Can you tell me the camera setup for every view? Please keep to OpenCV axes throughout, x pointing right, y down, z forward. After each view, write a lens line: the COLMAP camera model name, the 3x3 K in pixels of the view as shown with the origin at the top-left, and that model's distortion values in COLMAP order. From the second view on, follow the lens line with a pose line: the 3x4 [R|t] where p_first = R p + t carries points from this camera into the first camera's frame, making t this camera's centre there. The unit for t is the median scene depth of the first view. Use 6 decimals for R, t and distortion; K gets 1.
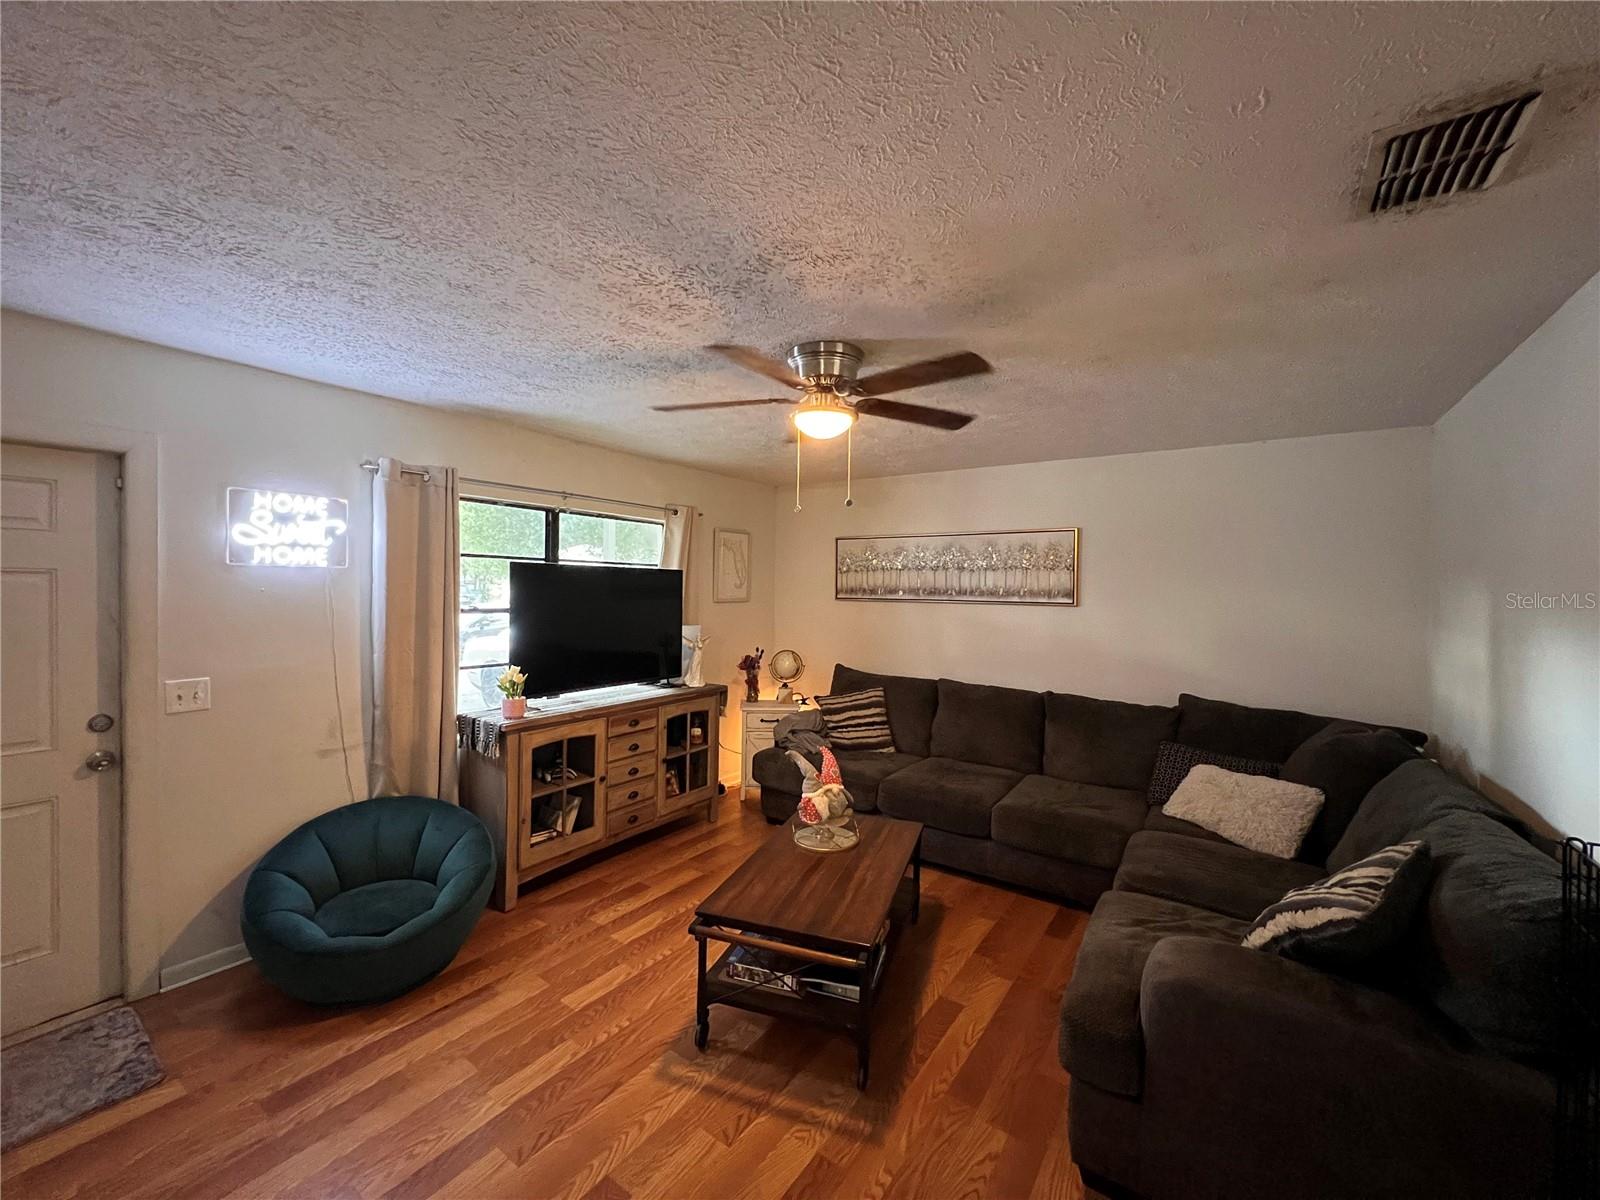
lens RADIAL K [[645.0, 0, 794.0], [0, 645.0, 595.9], [0, 0, 1]] dist [0.001802, 0.000235]
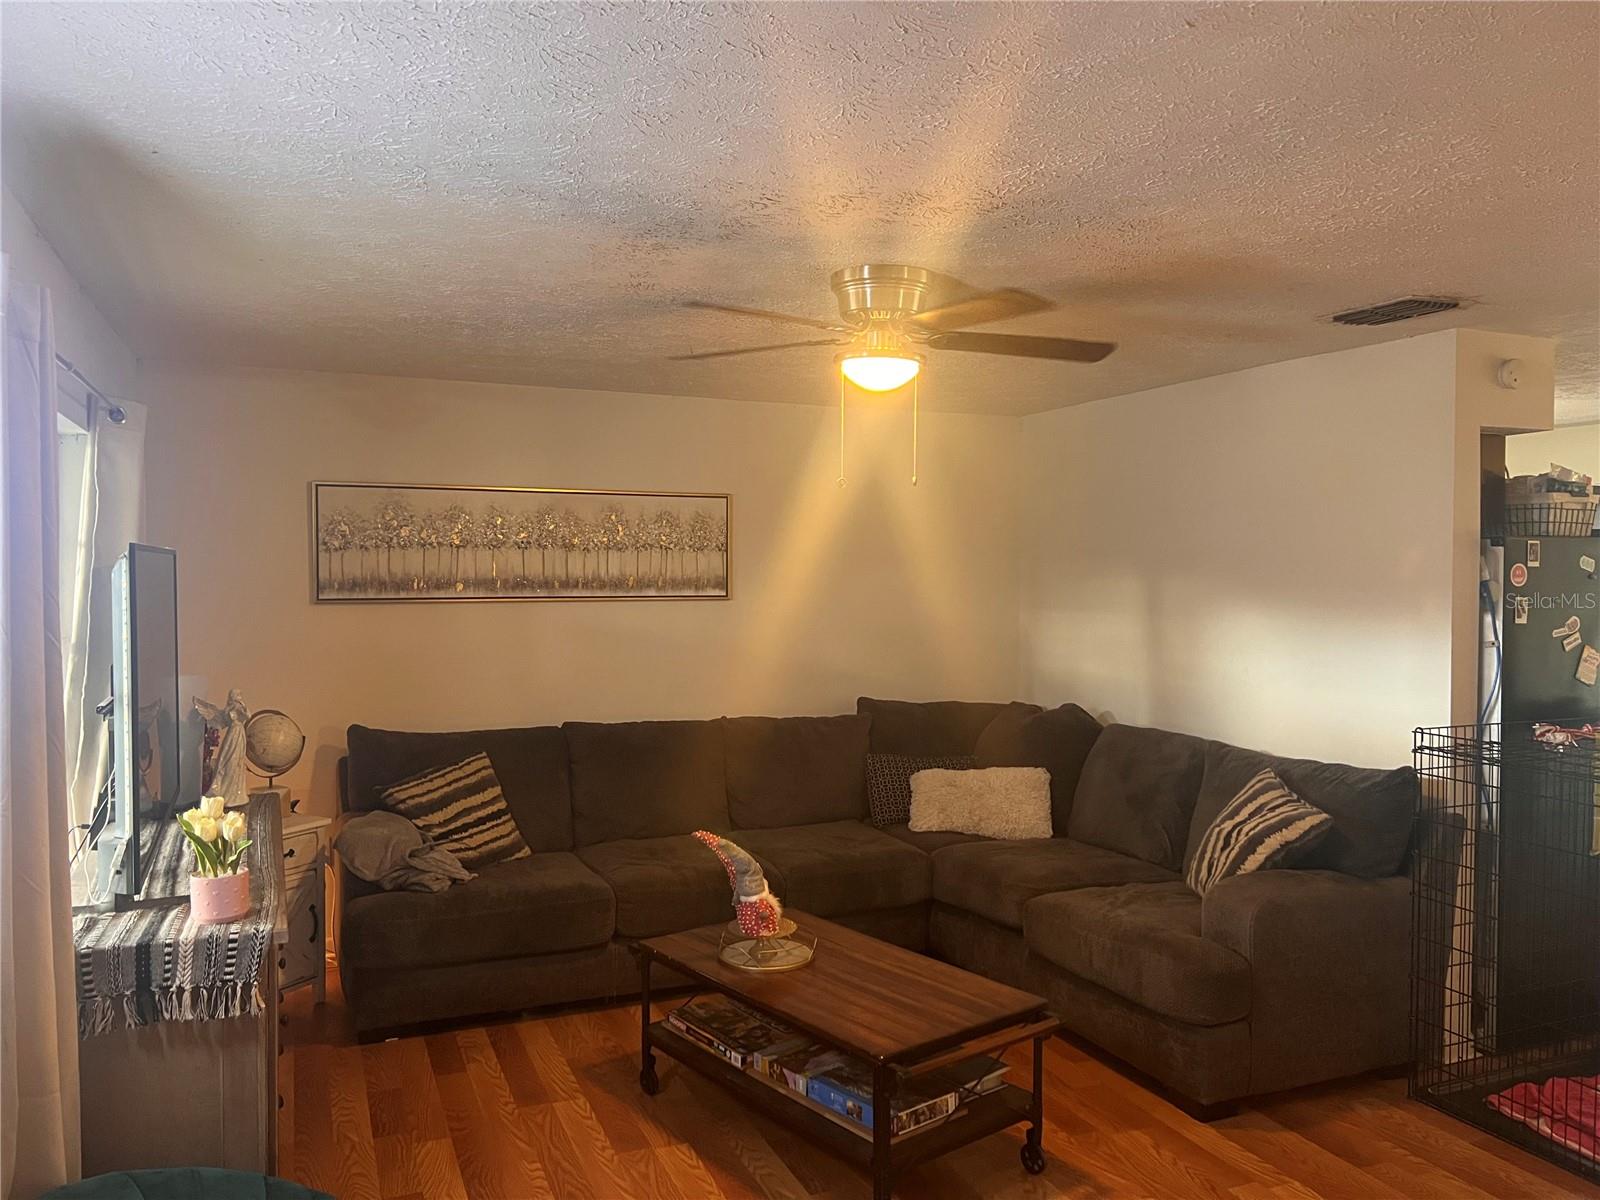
lens RADIAL K [[1202.4, 0, 800.0], [0, 1202.4, 600.0], [0, 0, 1]] dist [0.046783, -0.003512]
pose [[0.524263, -0.037385, 0.850735, -0.638191], [0.015451, 0.999289, 0.034391, -0.027425], [-0.851416, -0.004885, 0.524468, 0.192114]]
